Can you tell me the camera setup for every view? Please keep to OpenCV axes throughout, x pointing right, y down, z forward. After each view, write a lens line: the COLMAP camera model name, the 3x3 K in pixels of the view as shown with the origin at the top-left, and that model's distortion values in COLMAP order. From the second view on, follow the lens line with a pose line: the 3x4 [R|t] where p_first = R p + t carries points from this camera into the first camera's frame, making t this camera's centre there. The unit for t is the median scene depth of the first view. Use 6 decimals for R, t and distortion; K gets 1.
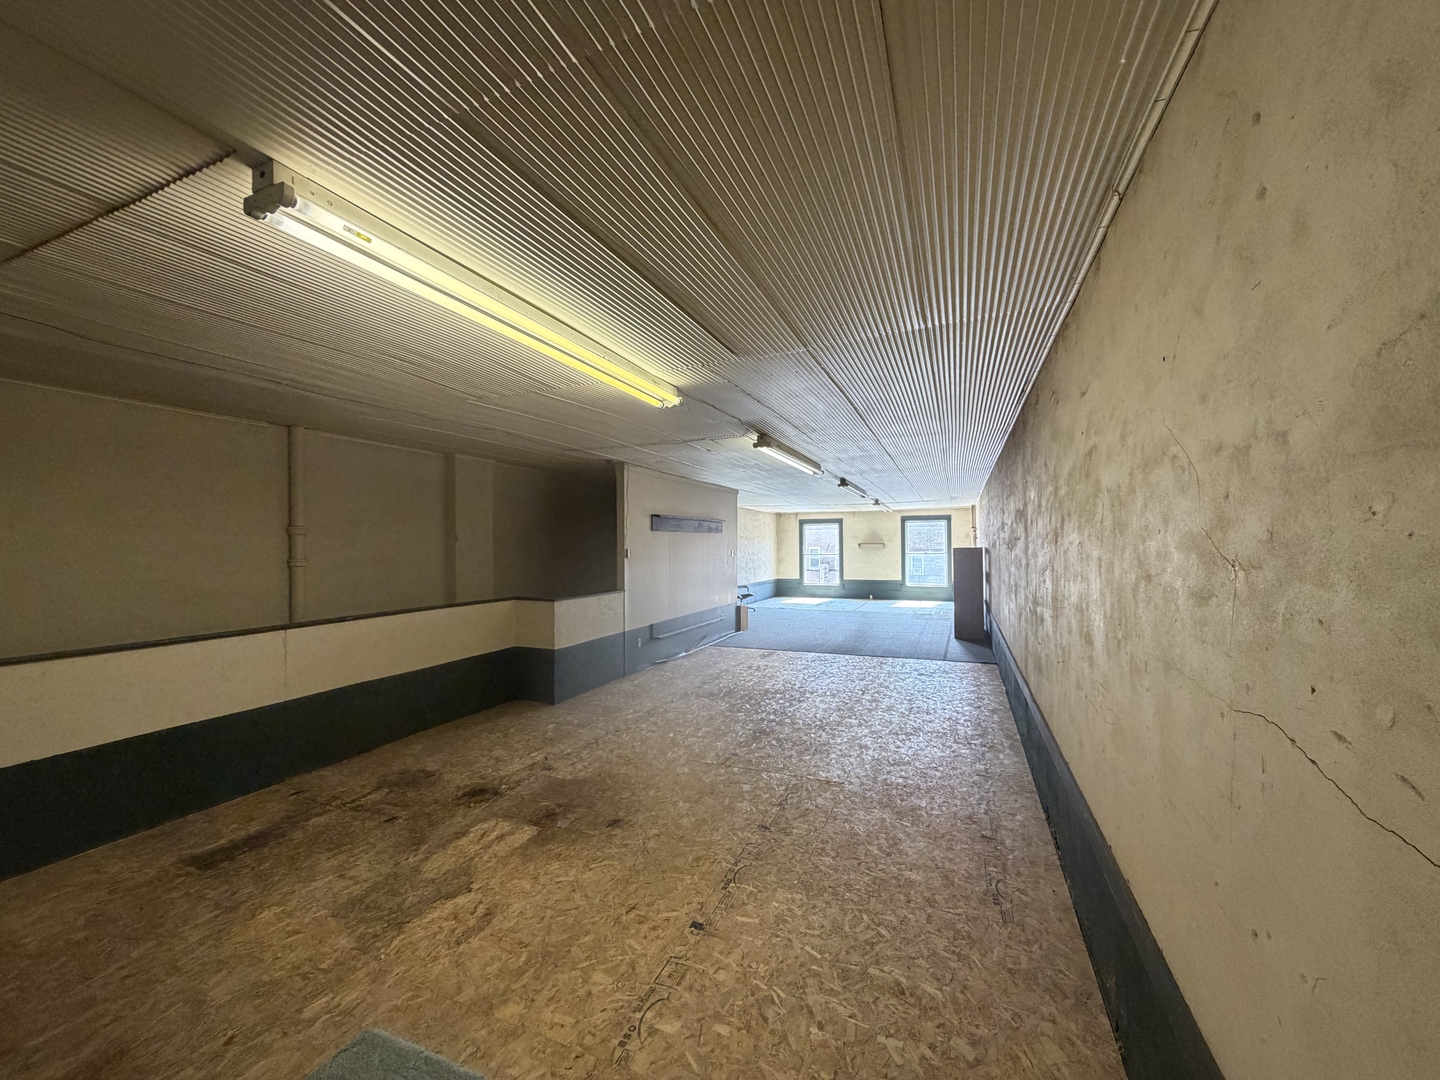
lens RADIAL K [[580.7, 0, 723.3], [0, 580.7, 541.8], [0, 0, 1]] dist [0.001178, 0.000688]
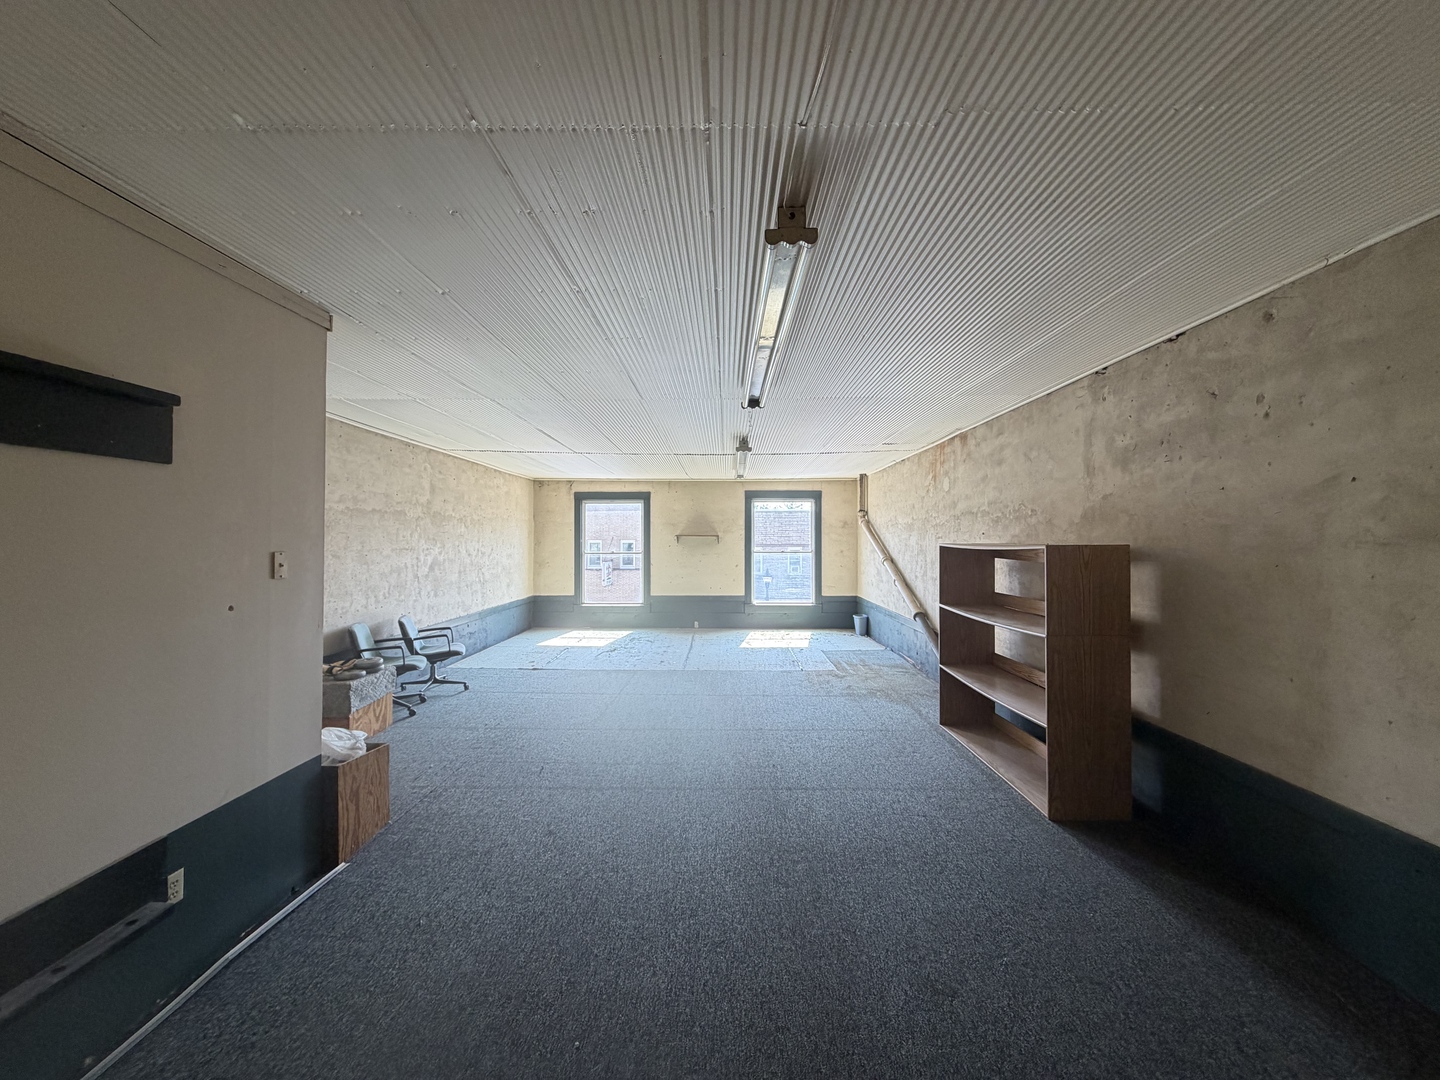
lens RADIAL K [[580.7, 0, 728.8], [0, 580.7, 532.2], [0, 0, 1]] dist [0.001178, 0.000688]
pose [[0.924687, 0.013111, 0.380504, 0.056241], [-0.011014, 0.999910, -0.007687, 0.004259], [-0.380570, 0.002917, 0.924748, 0.433830]]
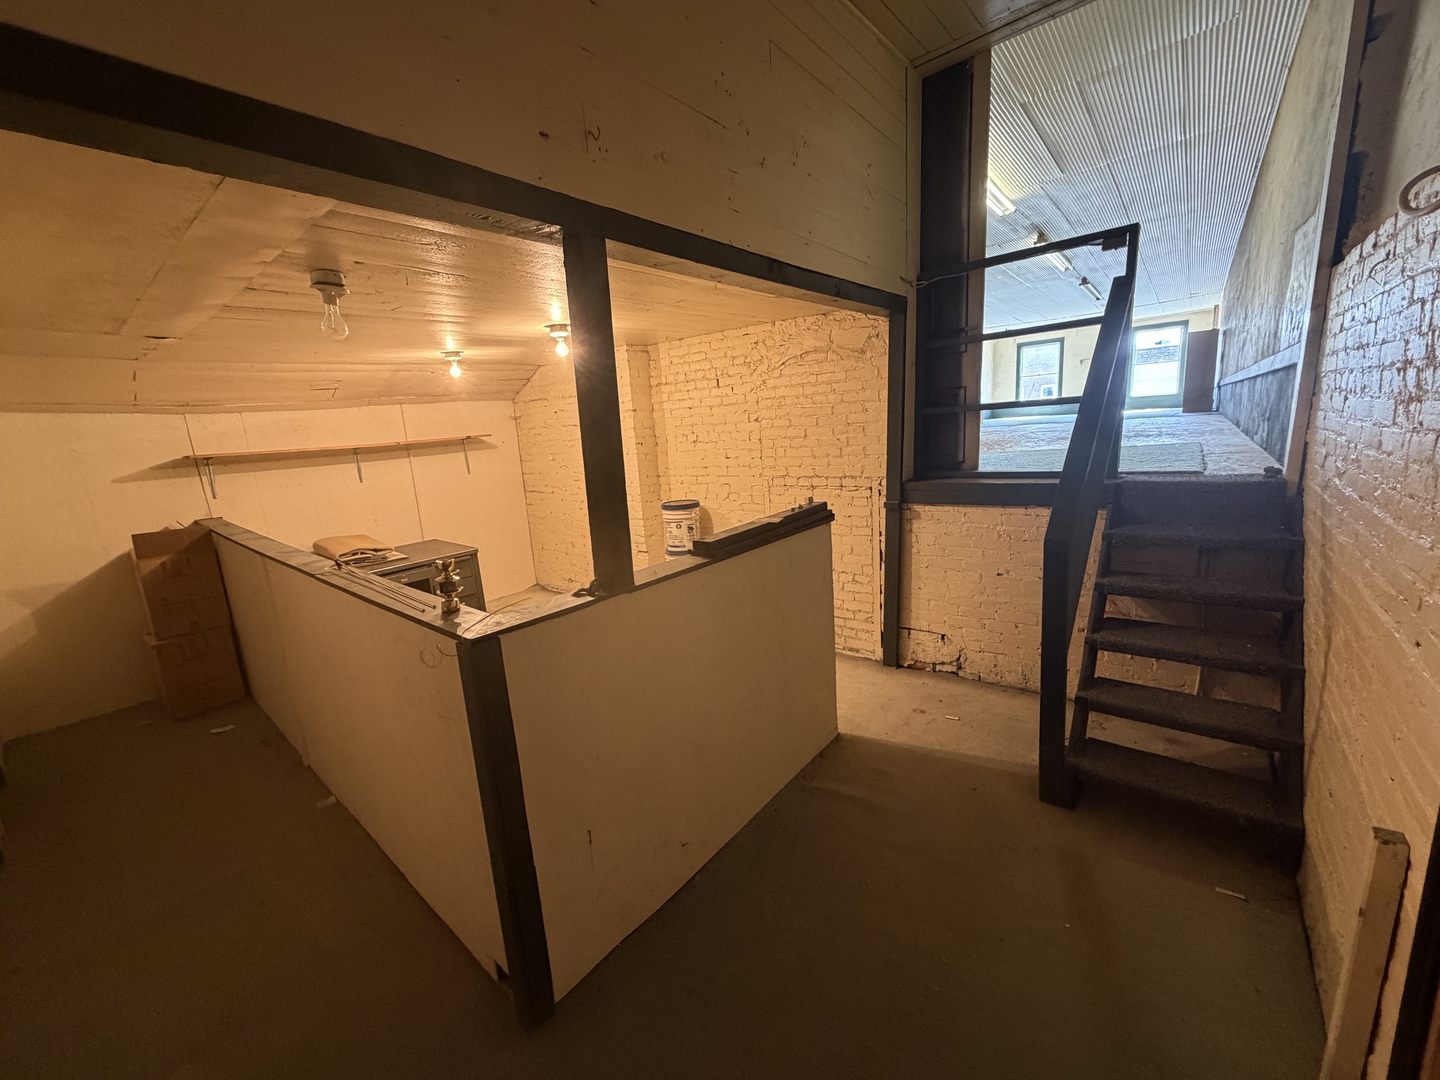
lens RADIAL K [[580.7, 0, 725.2], [0, 580.7, 536.1], [0, 0, 1]] dist [0.001178, 0.000688]
pose [[0.959031, 0.000667, -0.283301, -0.084882], [0.058576, 0.977922, 0.200592, 0.066230], [0.277180, -0.208969, 0.937818, -0.225637]]
